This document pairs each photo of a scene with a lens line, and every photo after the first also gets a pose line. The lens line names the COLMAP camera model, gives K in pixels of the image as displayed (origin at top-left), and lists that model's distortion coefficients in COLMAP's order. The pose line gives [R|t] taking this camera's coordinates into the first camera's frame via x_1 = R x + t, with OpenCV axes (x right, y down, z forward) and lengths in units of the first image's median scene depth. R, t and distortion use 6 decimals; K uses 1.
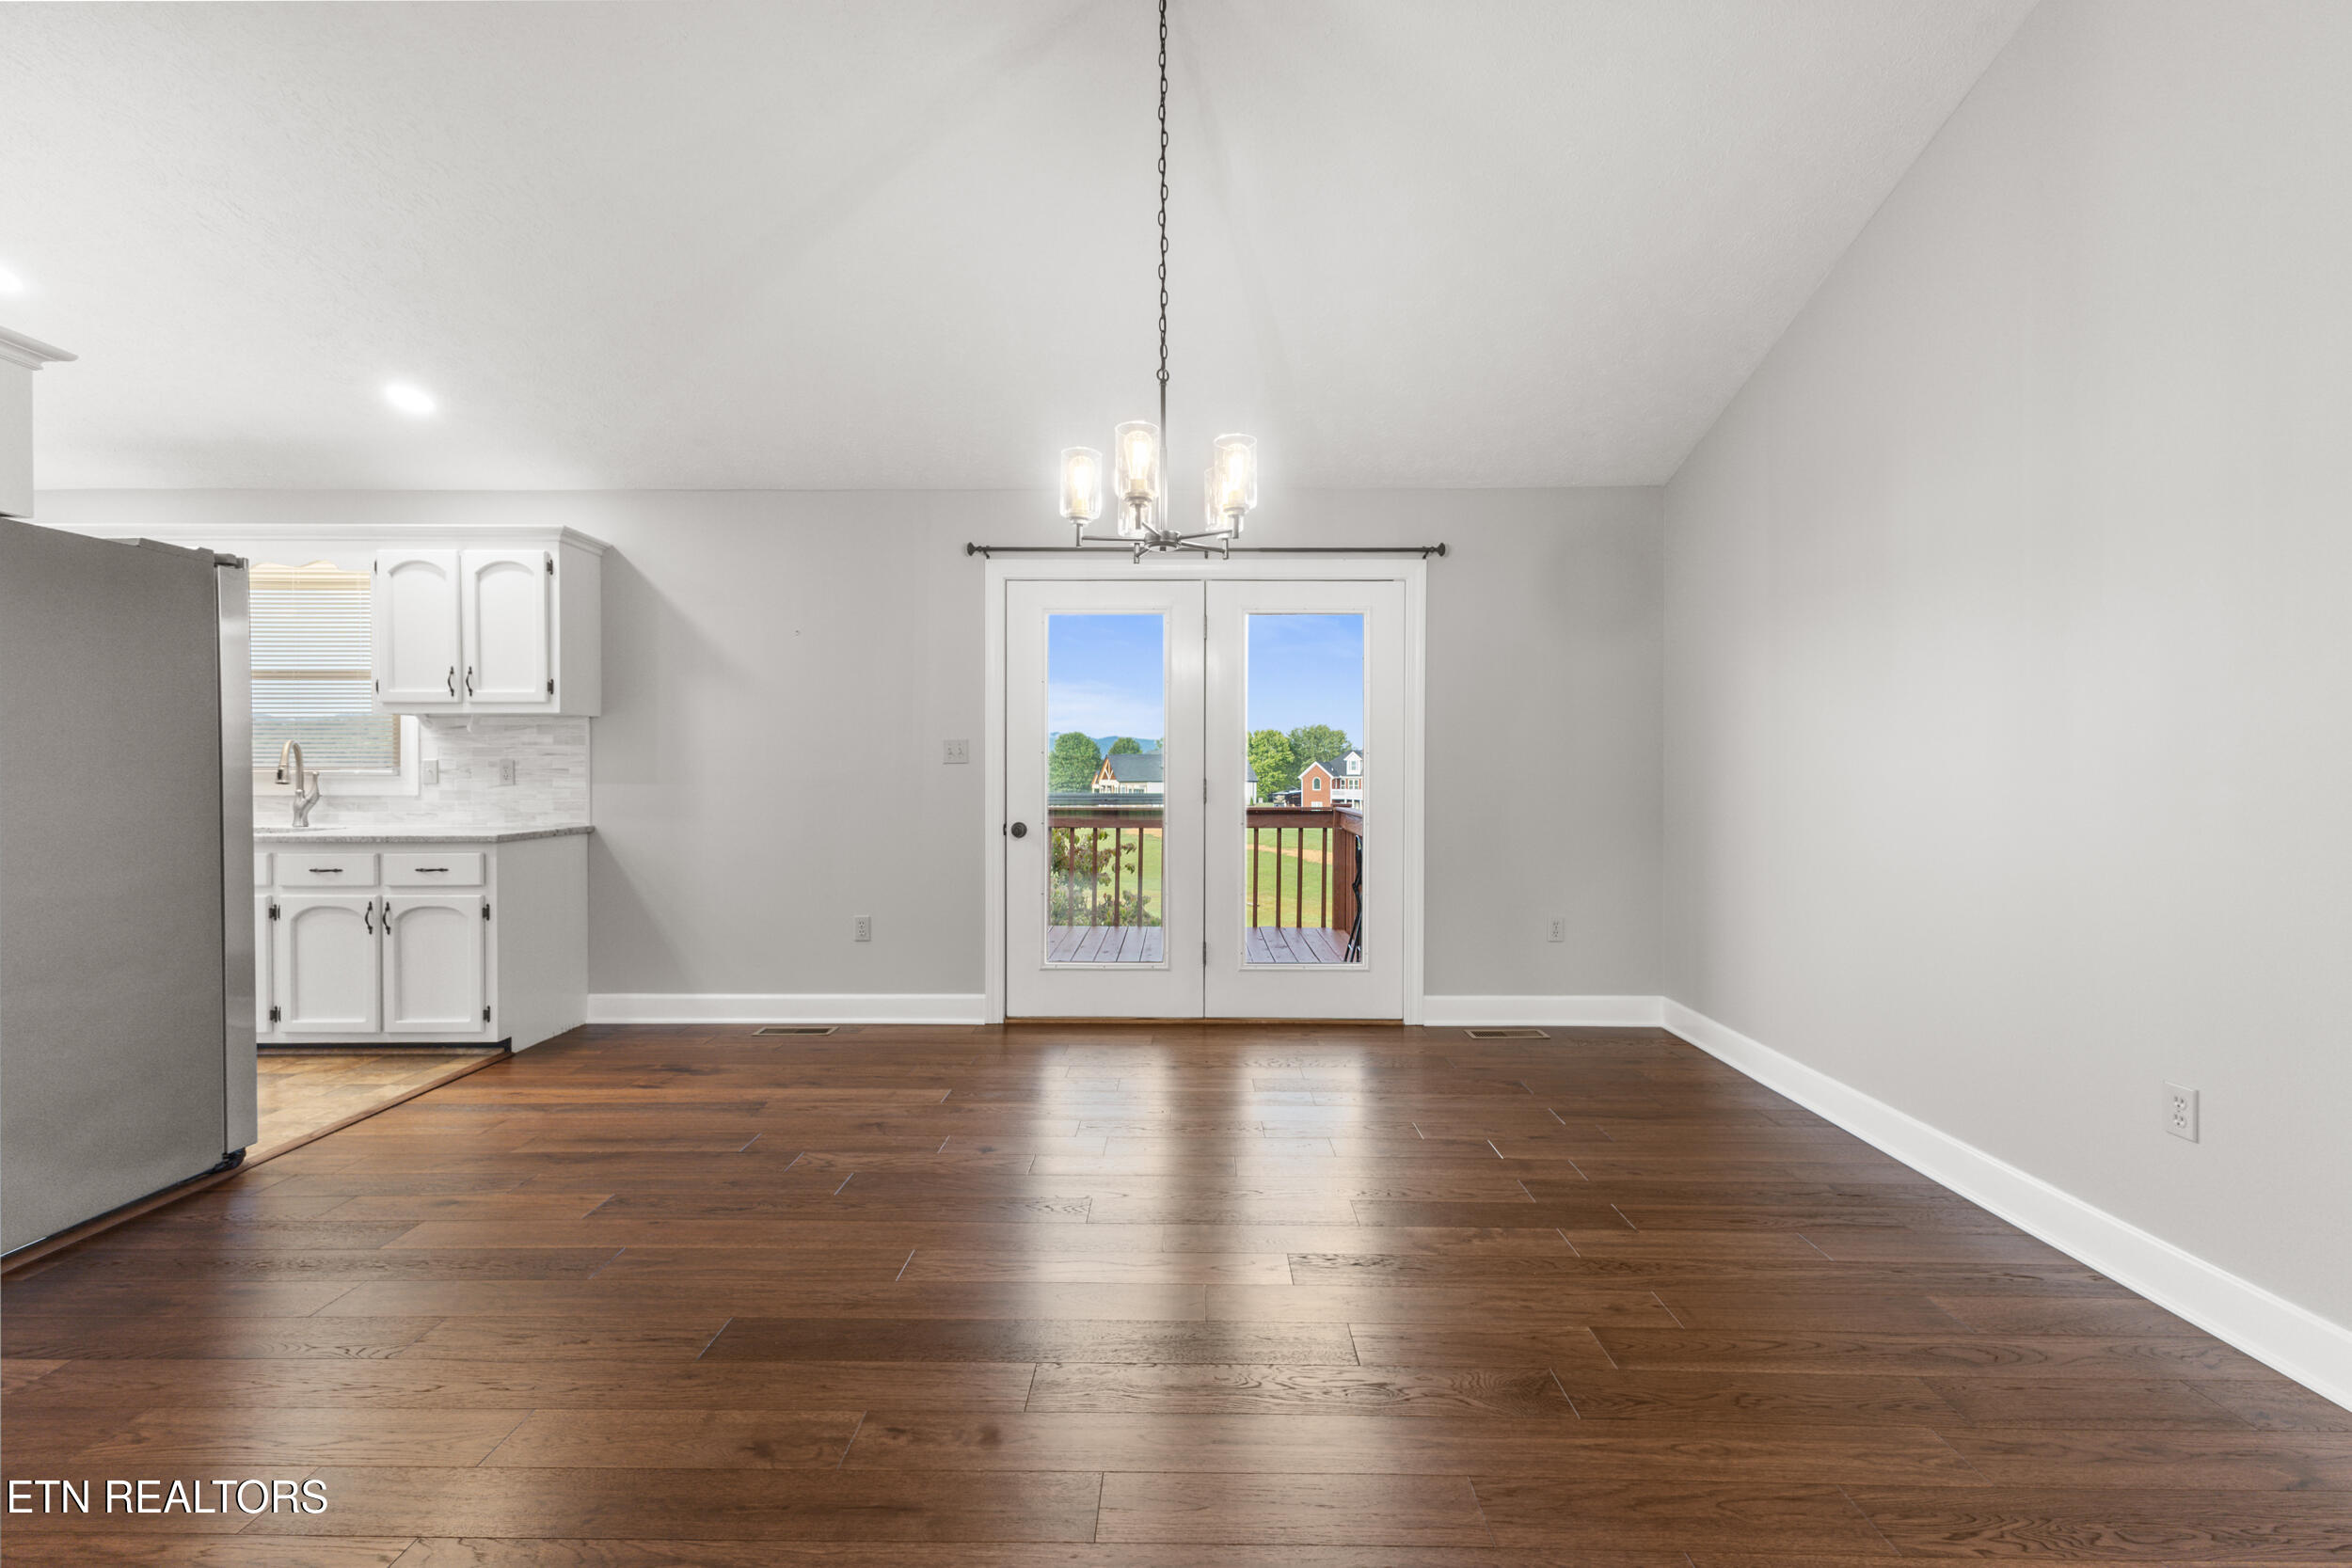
lens RADIAL K [[1026.3, 0, 1178.0], [0, 1026.3, 767.1], [0, 0, 1]] dist [0.007090, 0.000017]
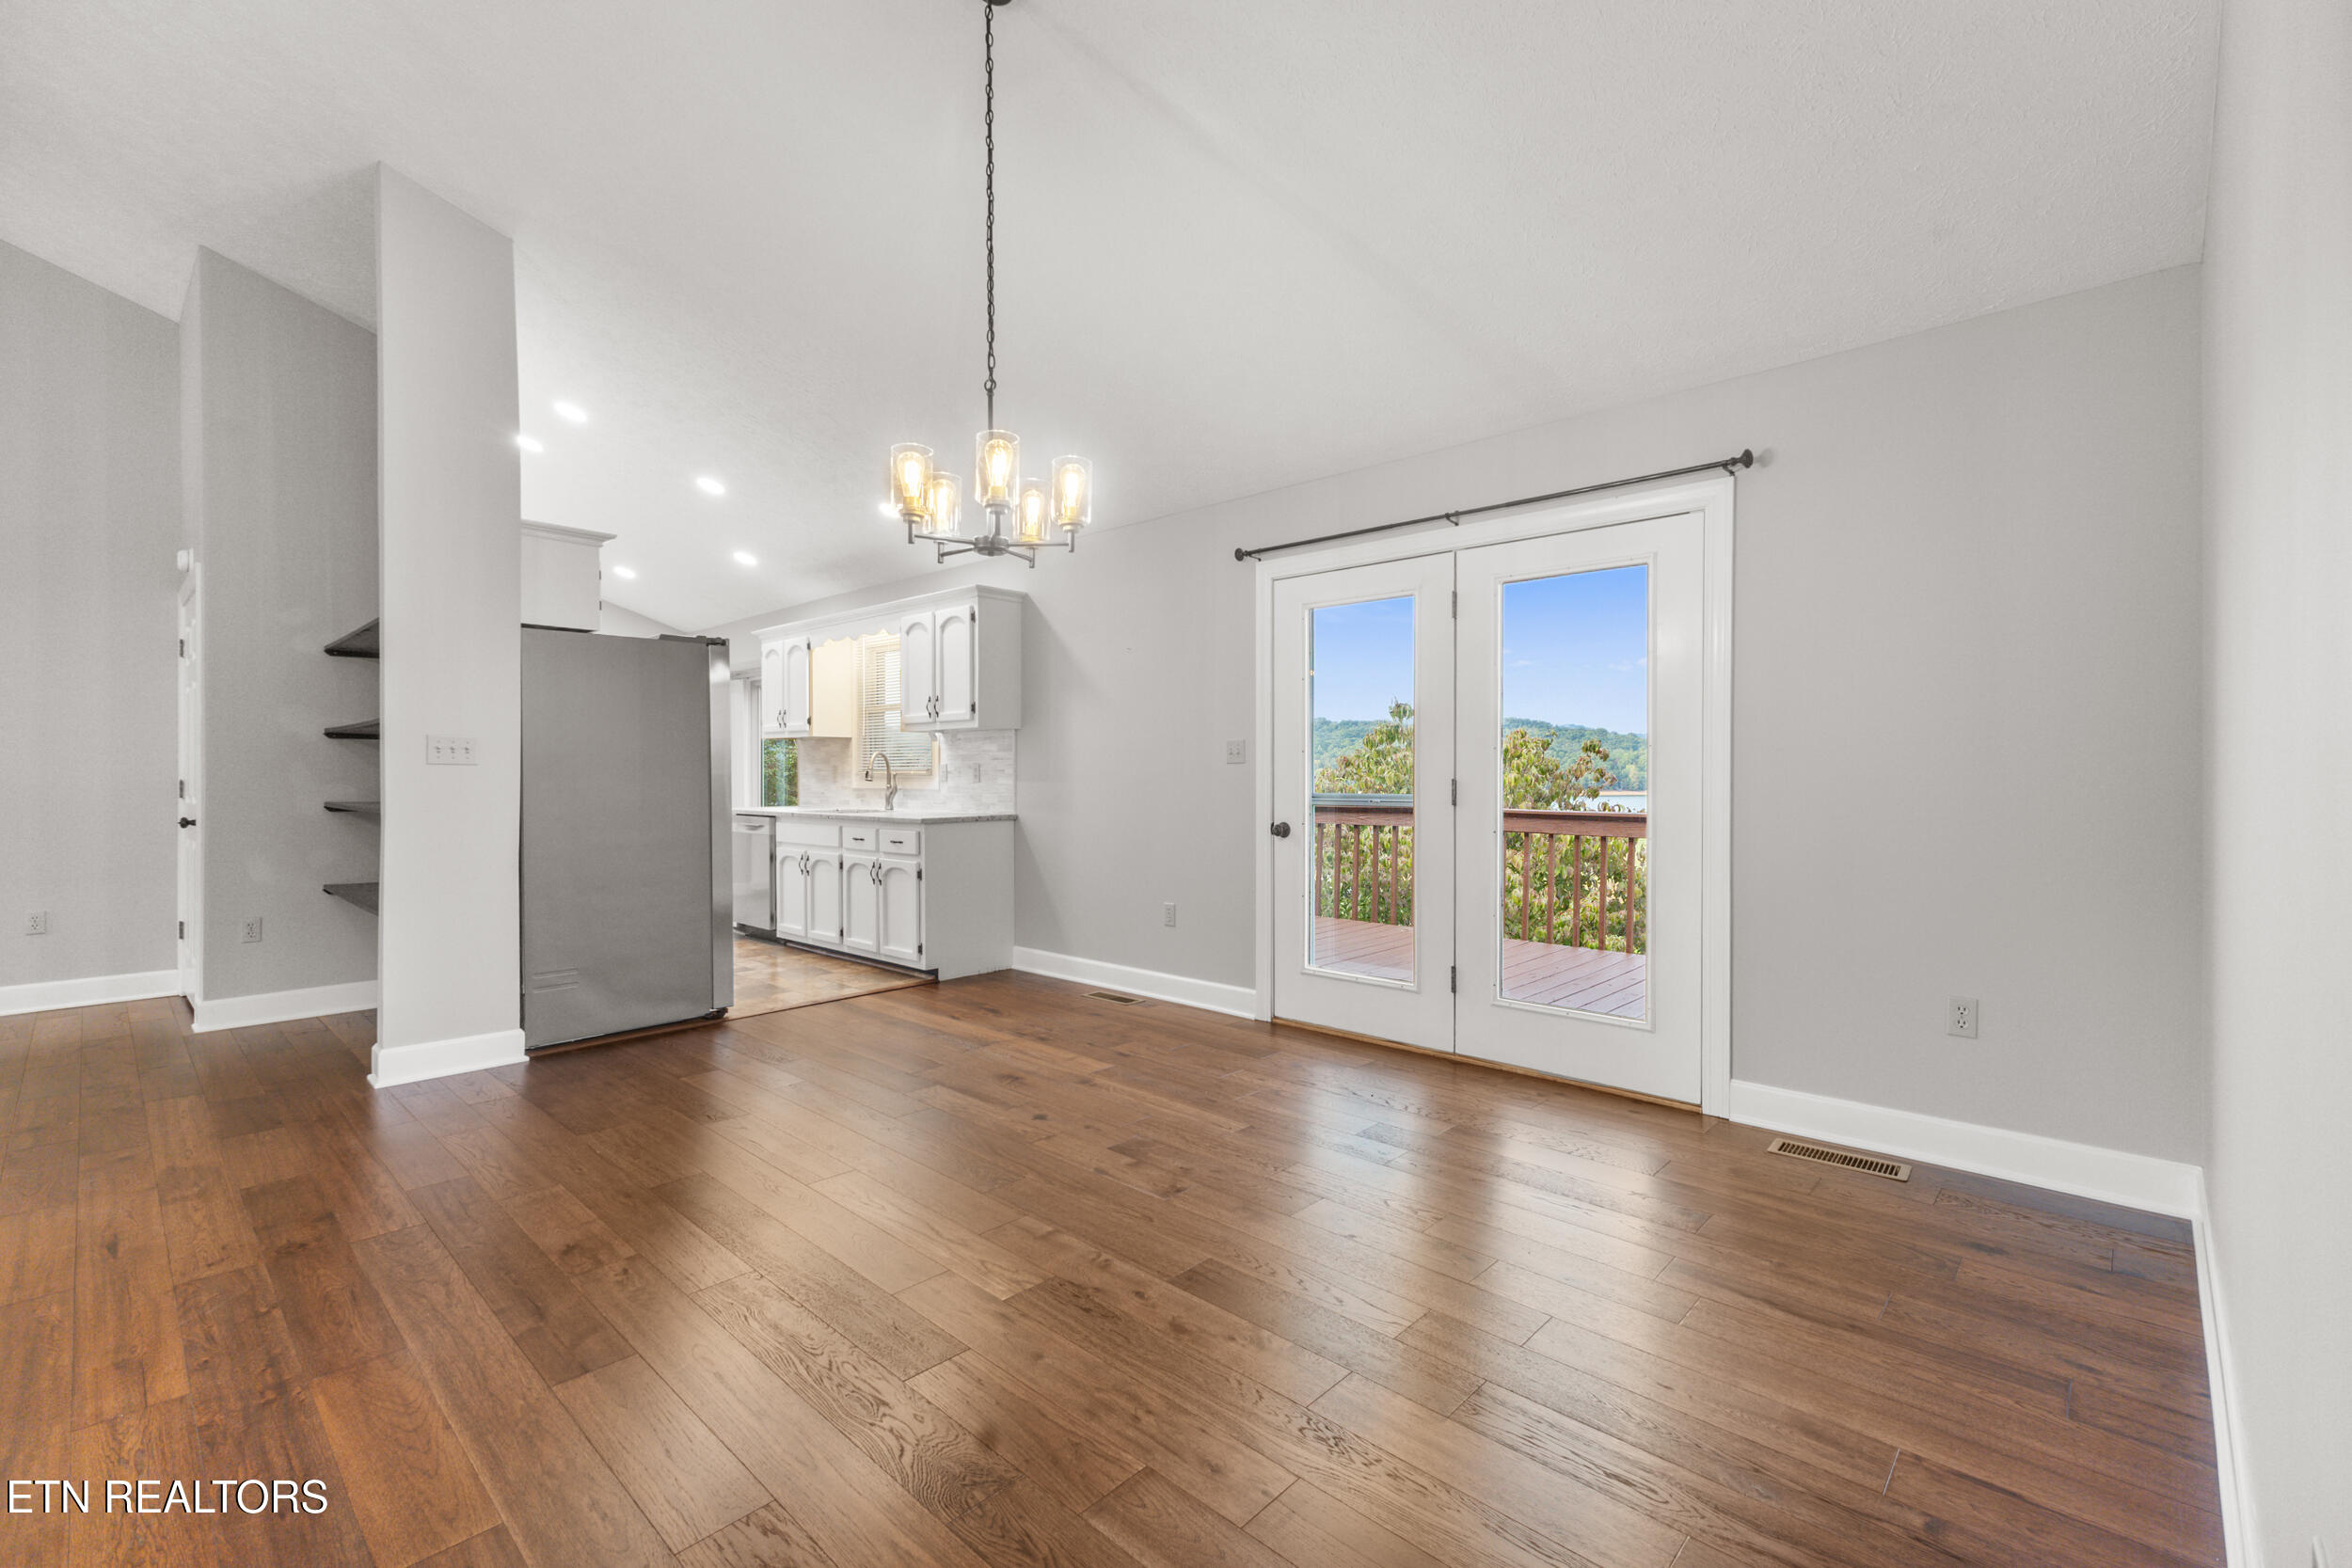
lens RADIAL K [[1026.3, 0, 1178.0], [0, 1026.3, 767.1], [0, 0, 1]] dist [0.007090, 0.000017]
pose [[0.732168, -0.005531, -0.681101, 0.452049], [0.005050, 0.999984, -0.002692, 0.002774], [0.681105, -0.001468, 0.732184, 0.205361]]
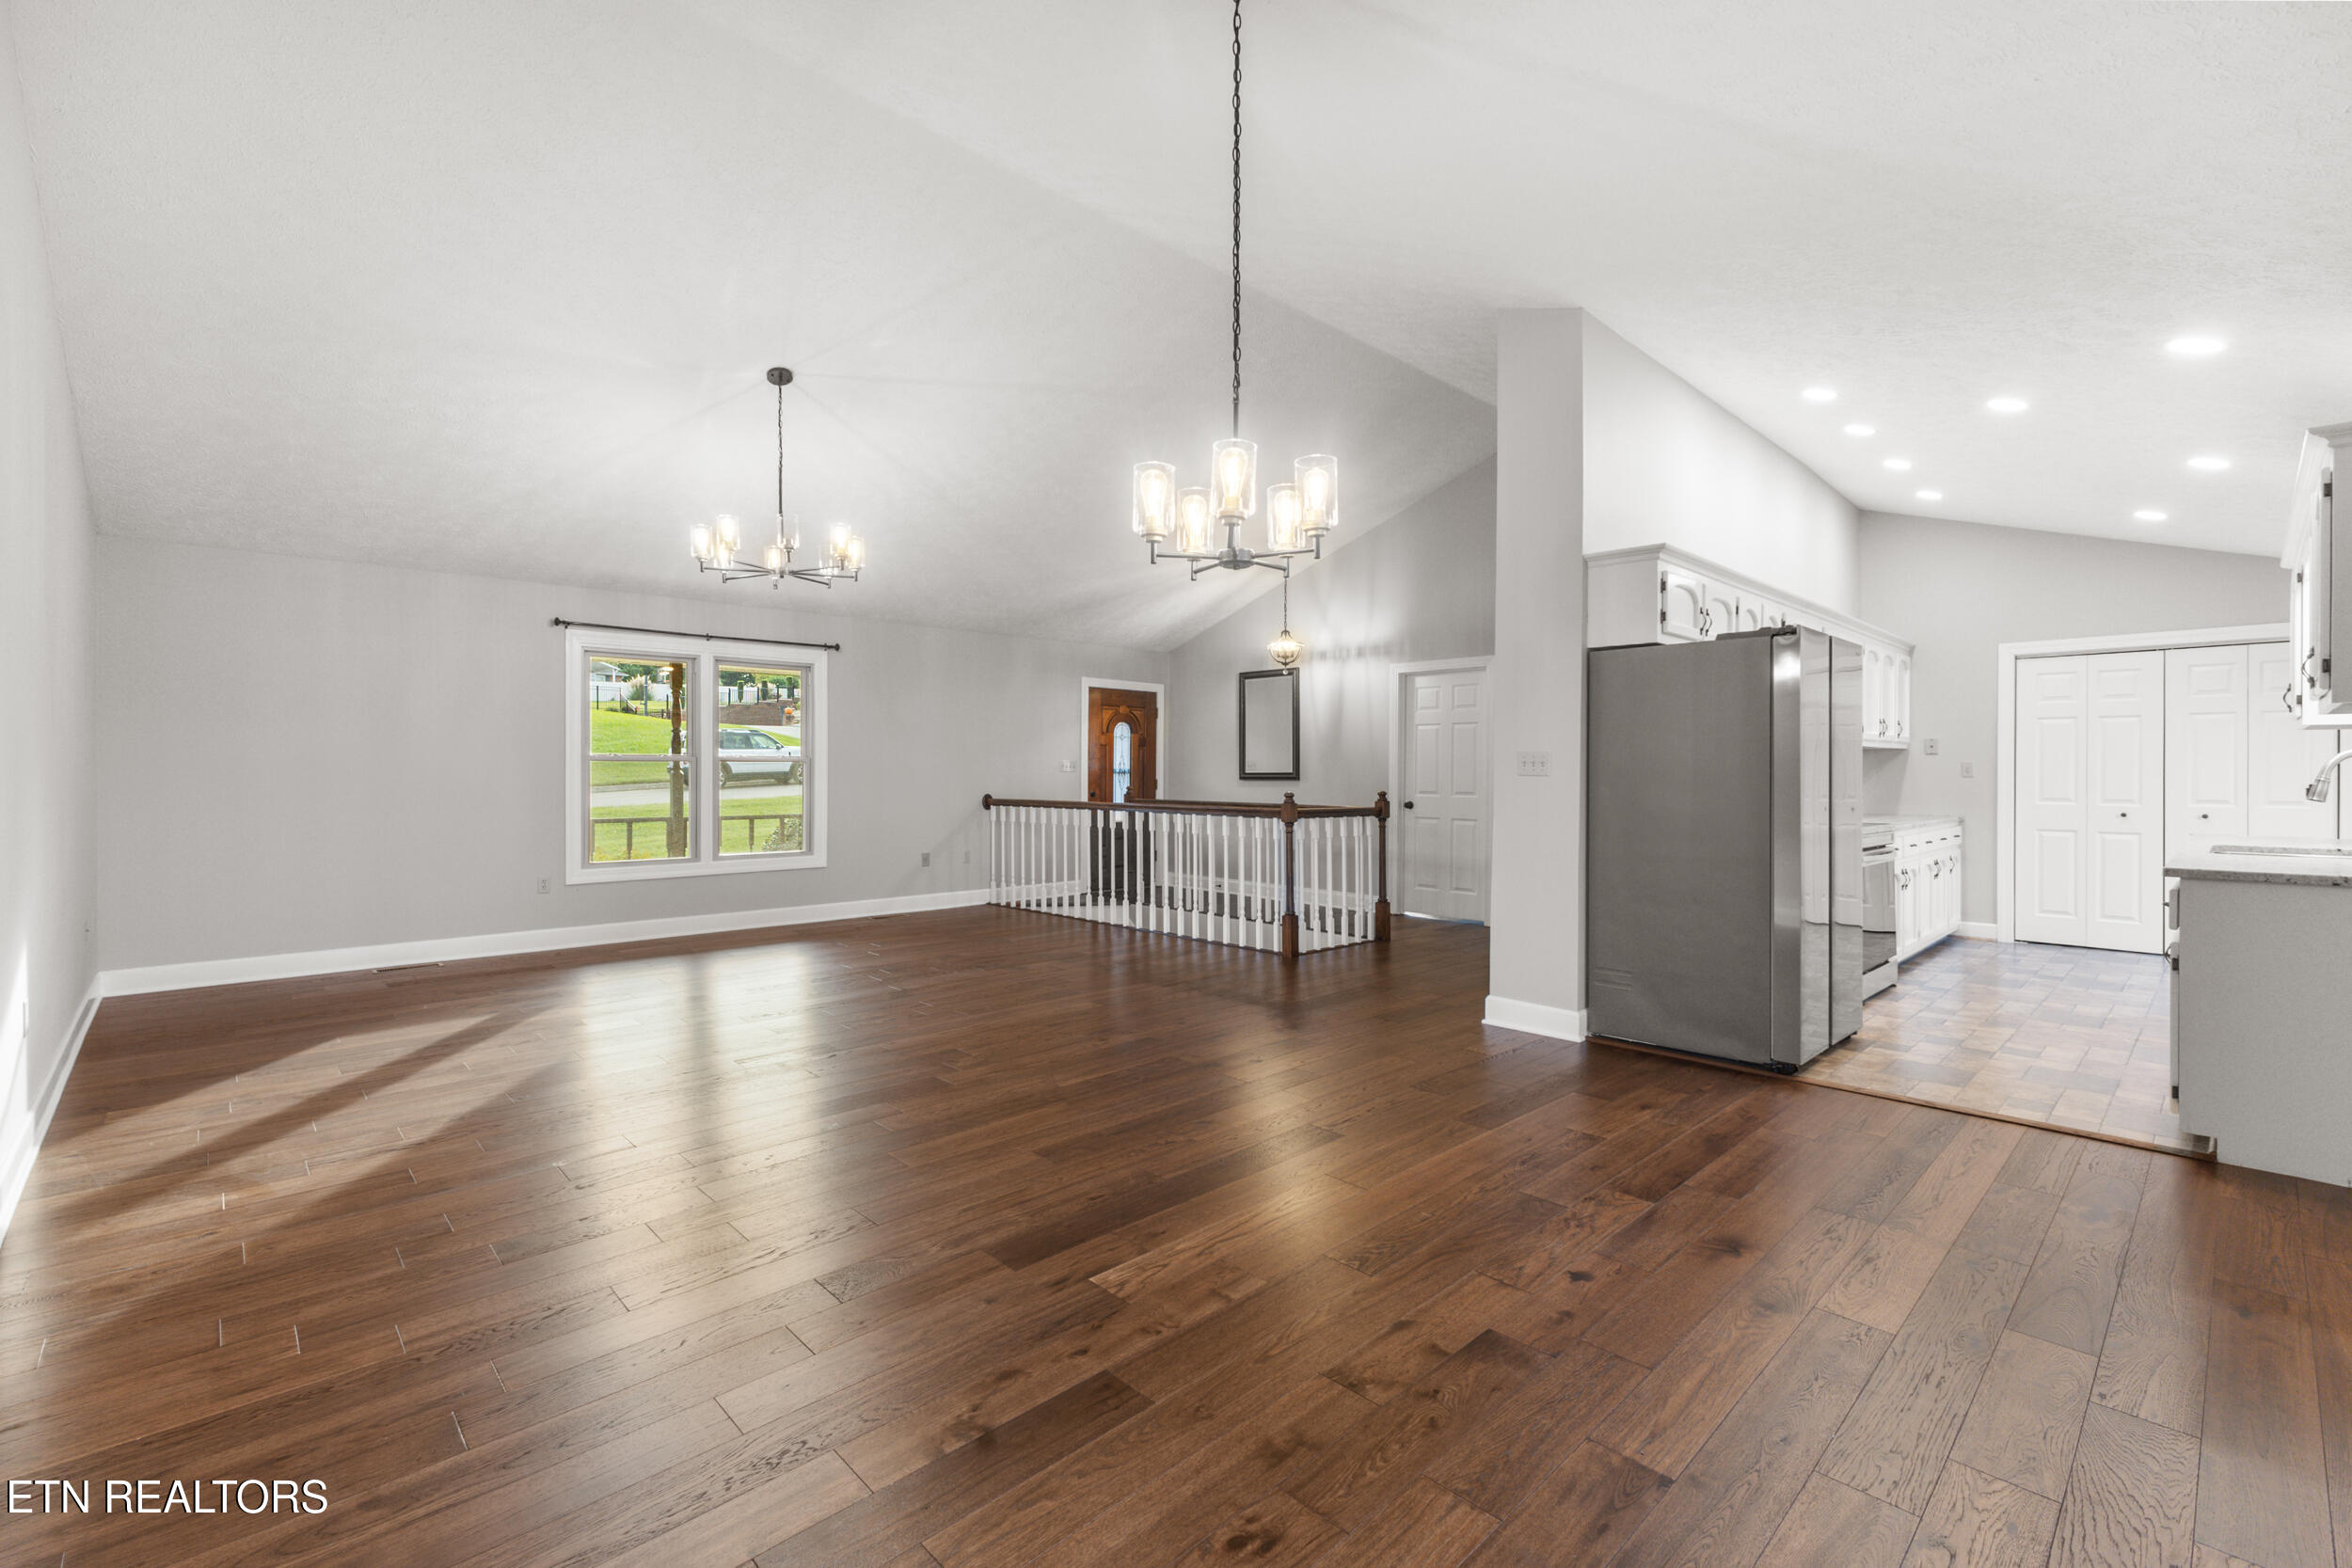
lens RADIAL K [[1011.3, 0, 1165.5], [0, 1011.3, 774.2], [0, 0, 1]] dist [0.013494, 0.000208]
pose [[-0.721099, 0.001531, -0.692831, 0.391991], [0.001033, 0.999999, 0.001135, -0.007529], [0.692832, 0.000103, -0.721099, 0.910715]]
